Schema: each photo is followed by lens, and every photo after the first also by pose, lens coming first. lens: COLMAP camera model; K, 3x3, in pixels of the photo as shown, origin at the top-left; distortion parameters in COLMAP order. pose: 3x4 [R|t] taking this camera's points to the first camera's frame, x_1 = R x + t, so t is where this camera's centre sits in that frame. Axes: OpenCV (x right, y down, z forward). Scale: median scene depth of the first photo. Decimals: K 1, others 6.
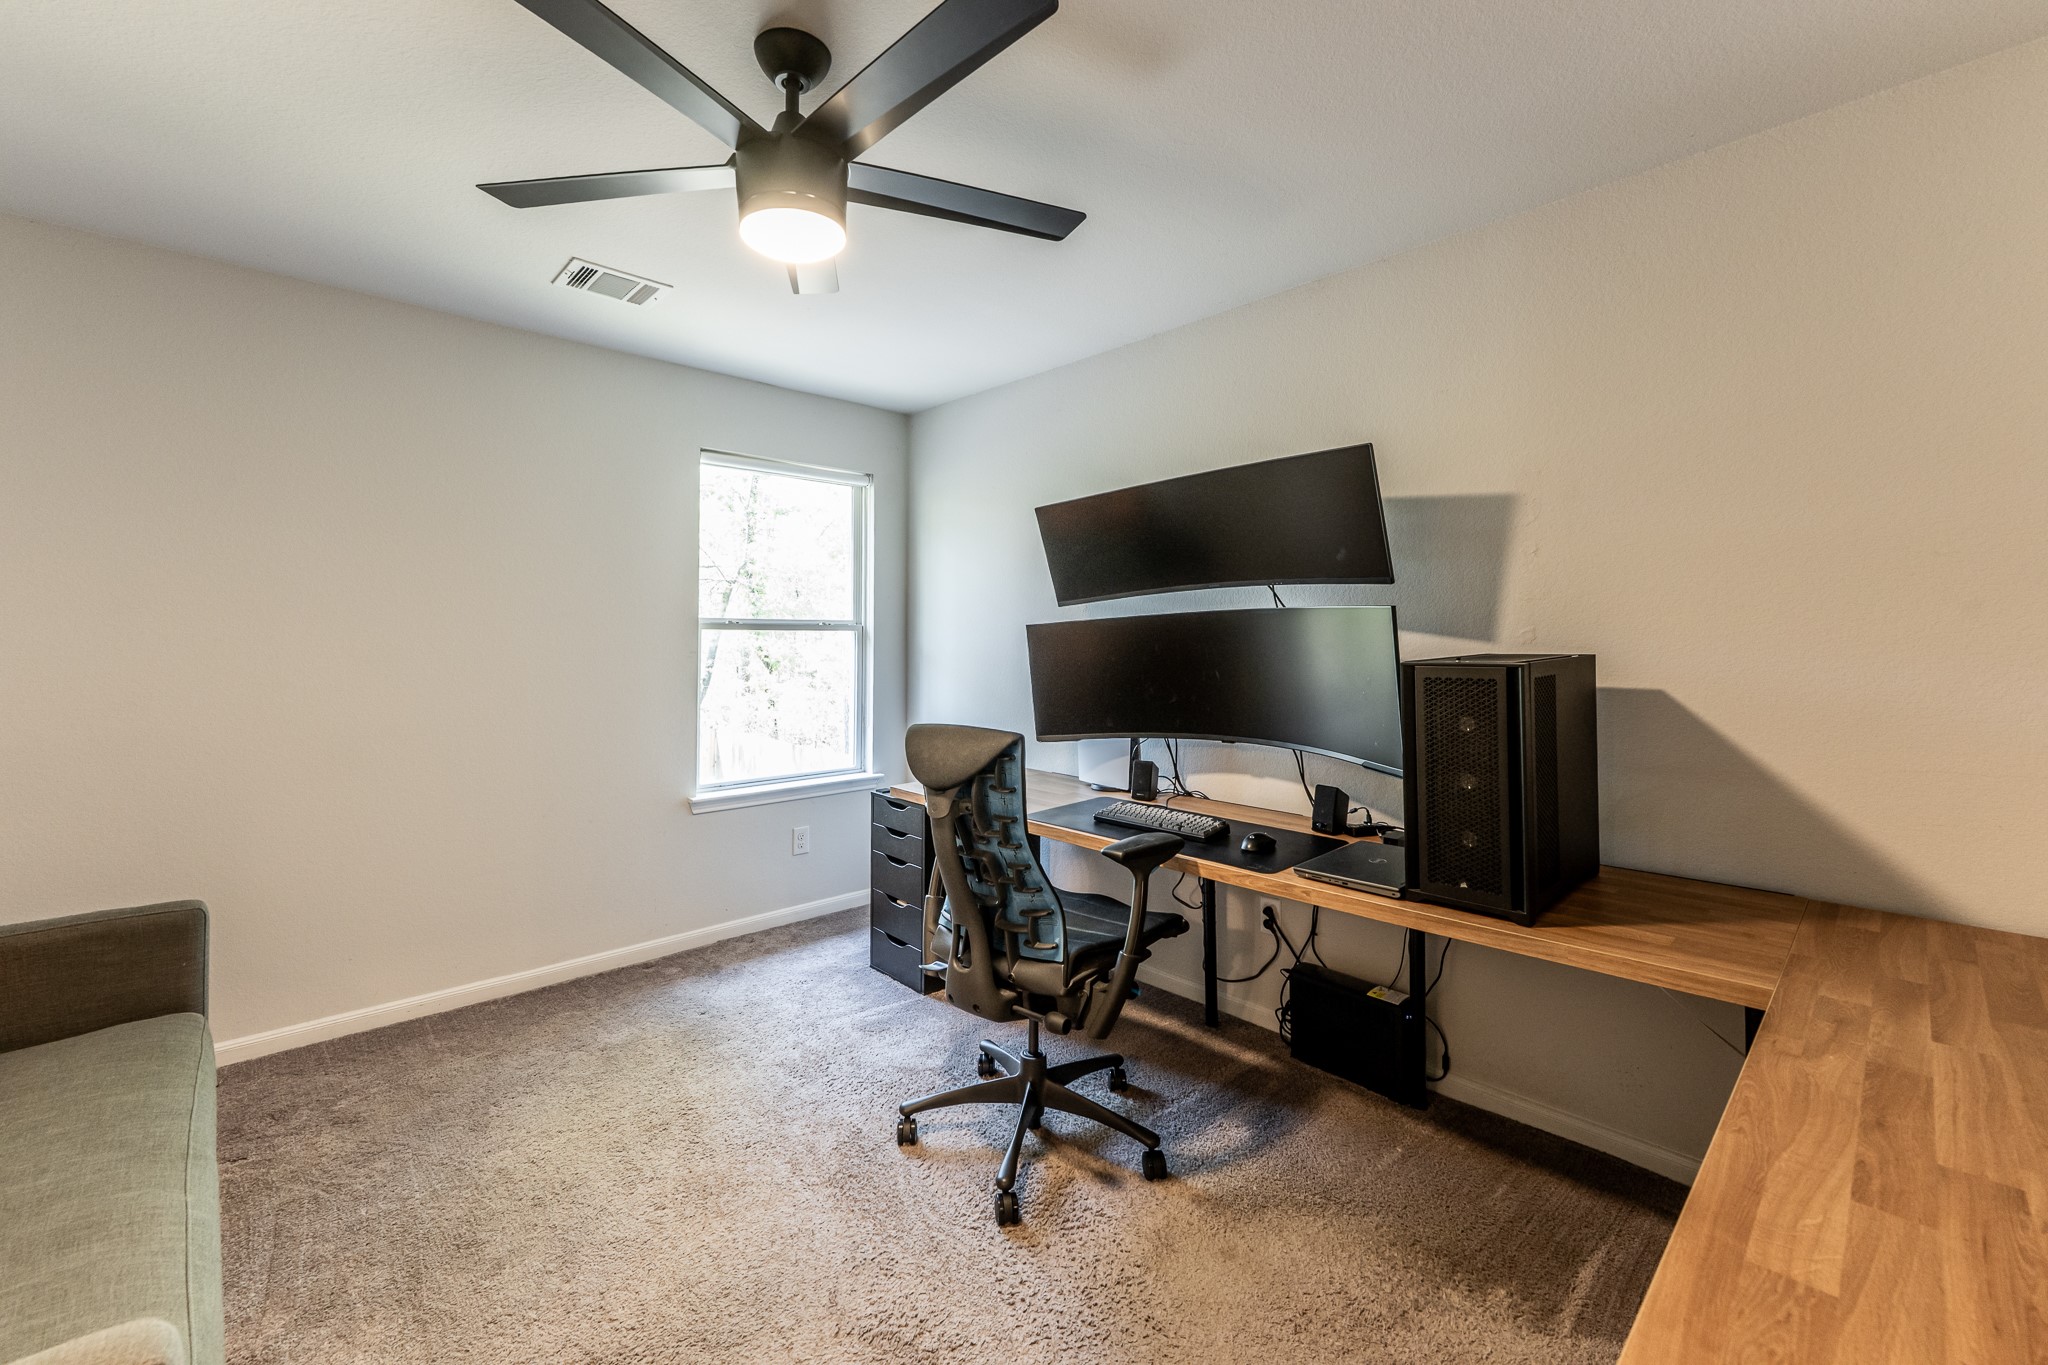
lens RADIAL K [[842.8, 0, 1015.5], [0, 842.8, 625.2], [0, 0, 1]] dist [0.000654, 0.000104]
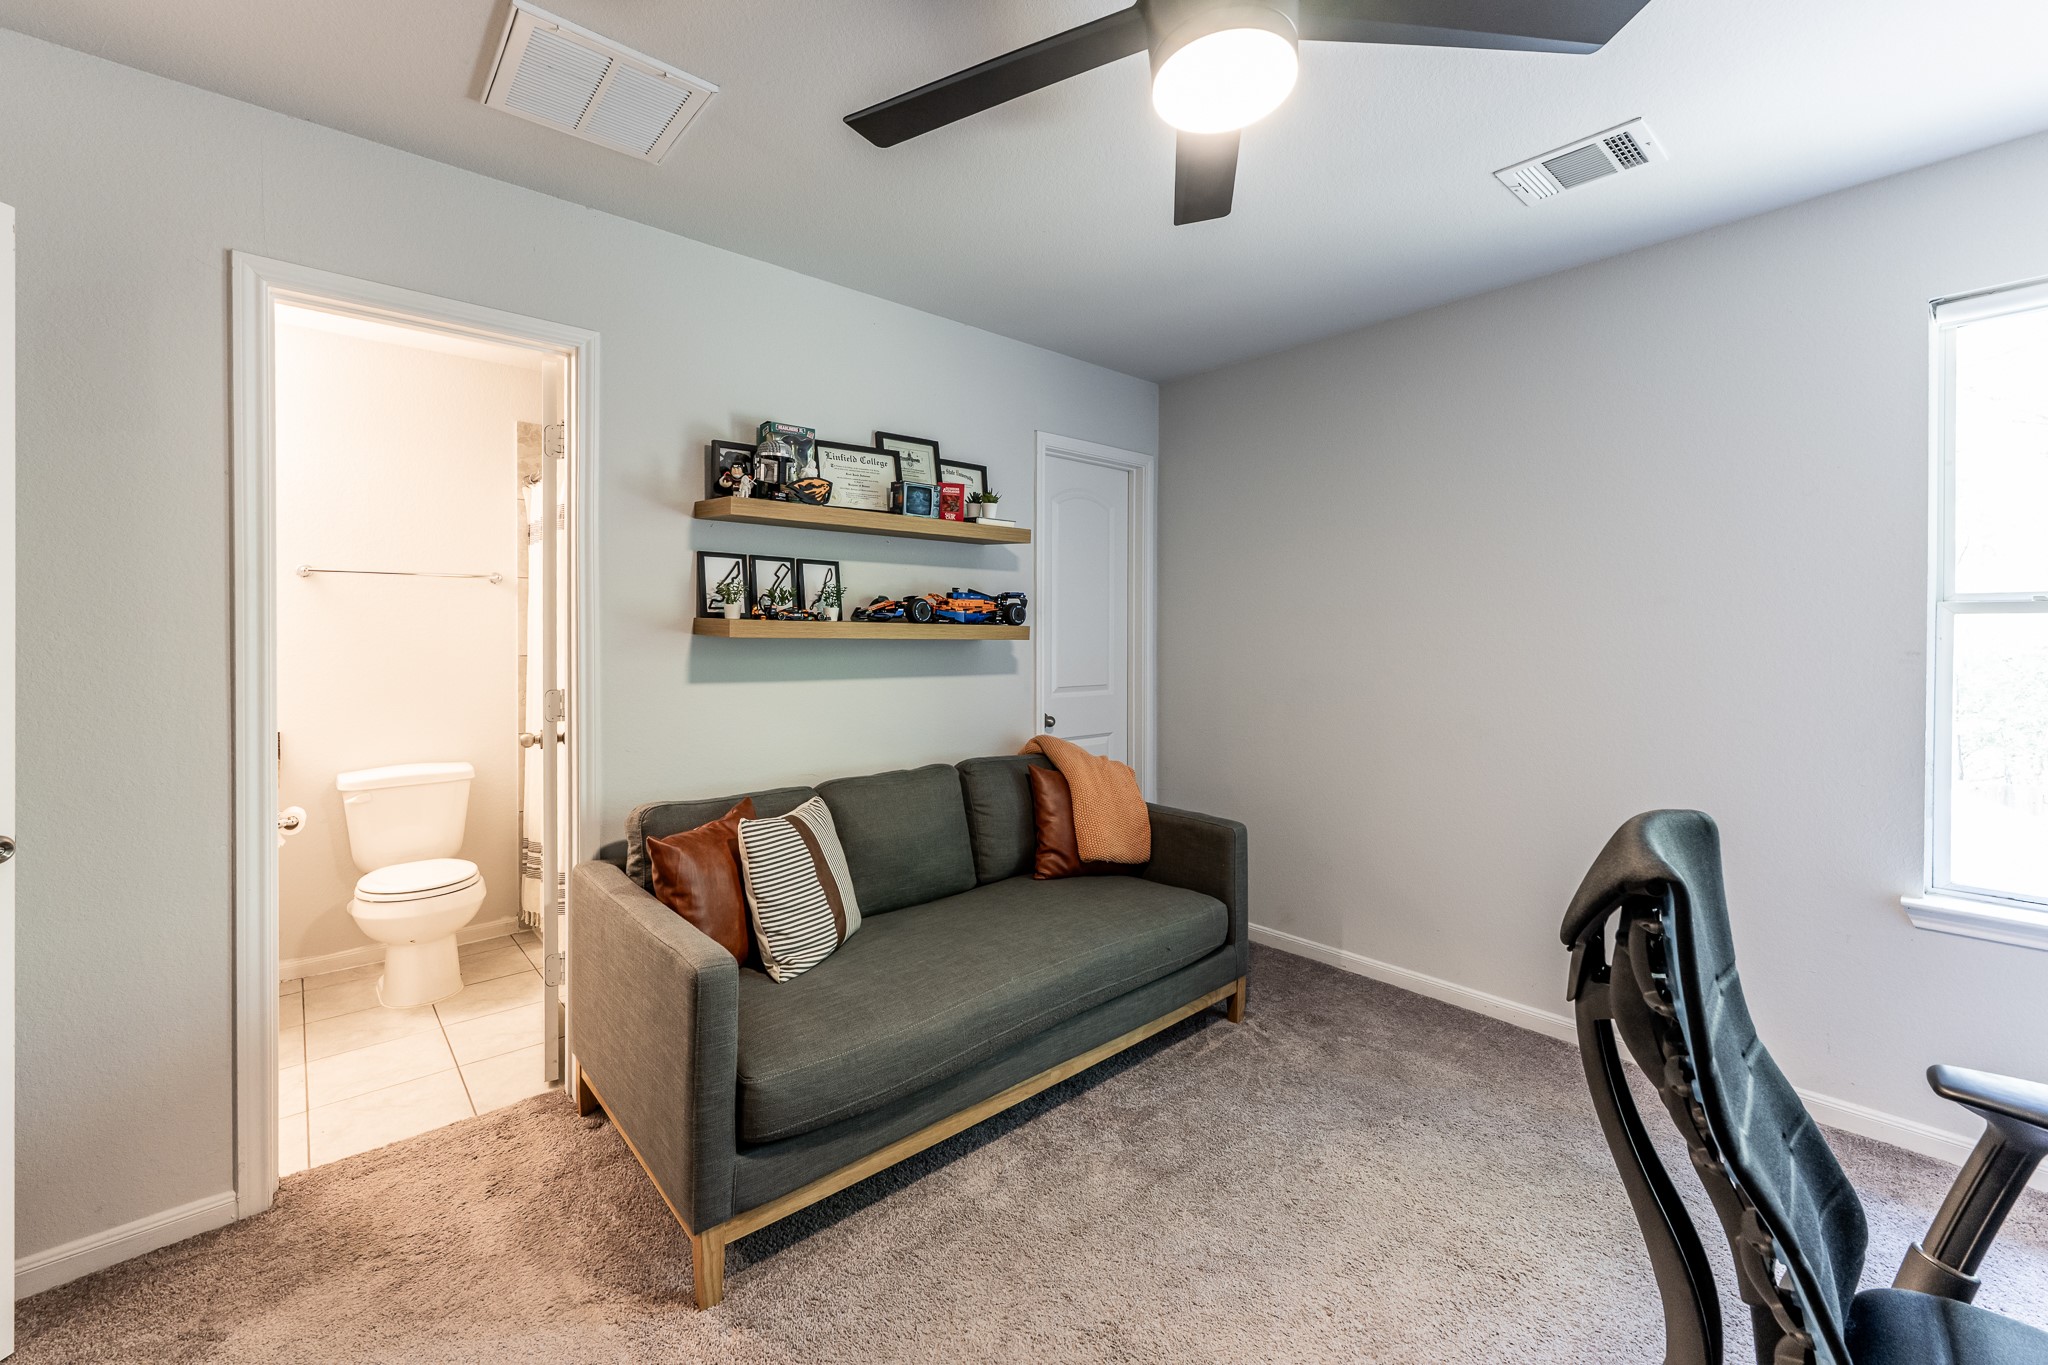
lens RADIAL K [[828.3, 0, 1029.0], [0, 828.3, 637.3], [0, 0, 1]] dist [0.000731, 0.000054]
pose [[-0.038272, 0.003738, -0.999260, 0.257572], [0.018458, 0.999825, 0.003034, 0.007737], [0.999097, -0.018328, -0.038334, 0.466480]]
